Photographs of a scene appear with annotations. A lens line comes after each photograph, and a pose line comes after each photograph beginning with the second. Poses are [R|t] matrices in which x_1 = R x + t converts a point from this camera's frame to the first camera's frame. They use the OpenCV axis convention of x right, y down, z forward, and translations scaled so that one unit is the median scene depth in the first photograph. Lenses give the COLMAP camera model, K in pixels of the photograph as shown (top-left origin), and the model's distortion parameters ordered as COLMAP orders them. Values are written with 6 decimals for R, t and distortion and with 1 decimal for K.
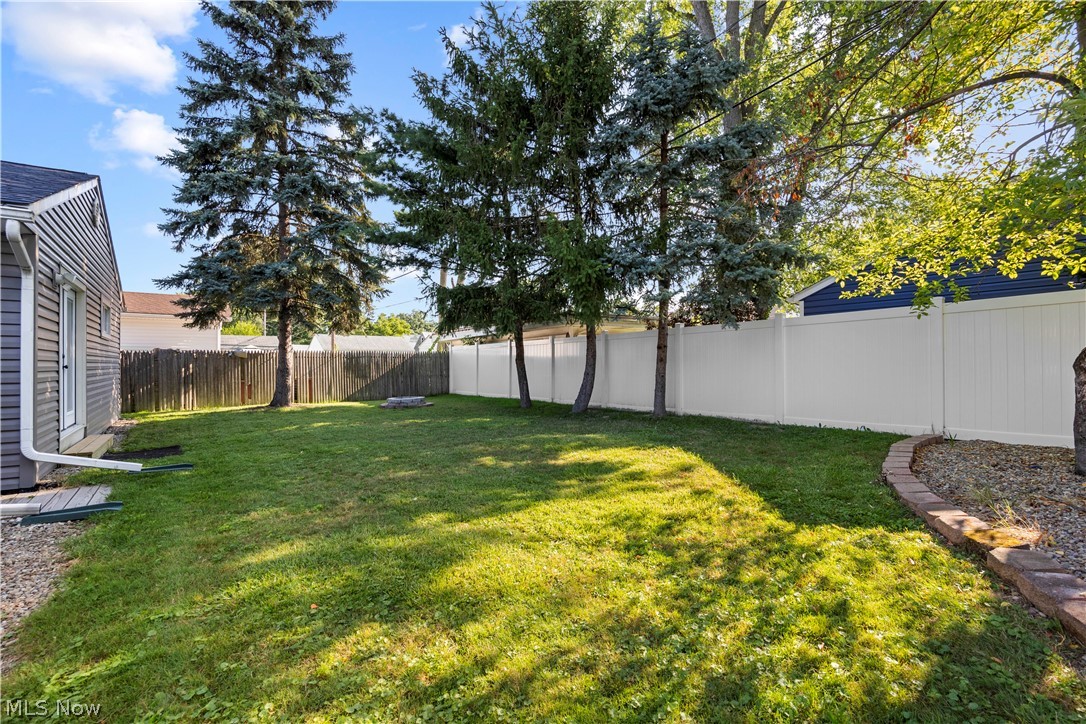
lens RADIAL K [[508.6, 0, 547.8], [0, 508.6, 366.4], [0, 0, 1]] dist [0.000653, 0.000139]
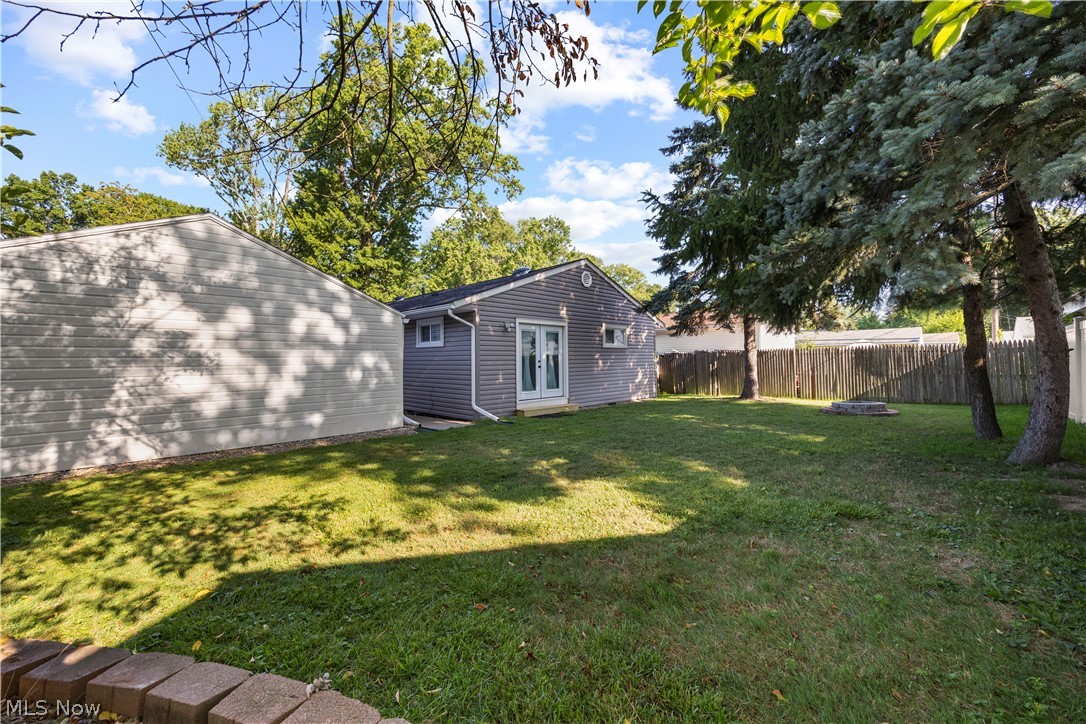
lens RADIAL K [[434.9, 0, 547.3], [0, 434.9, 354.3], [0, 0, 1]] dist [0.000527, -0.000666]
pose [[0.138962, -0.009499, -0.990252, 0.380989], [0.009385, 0.999922, -0.008275, -0.017601], [0.990253, -0.008144, 0.139041, 0.409435]]
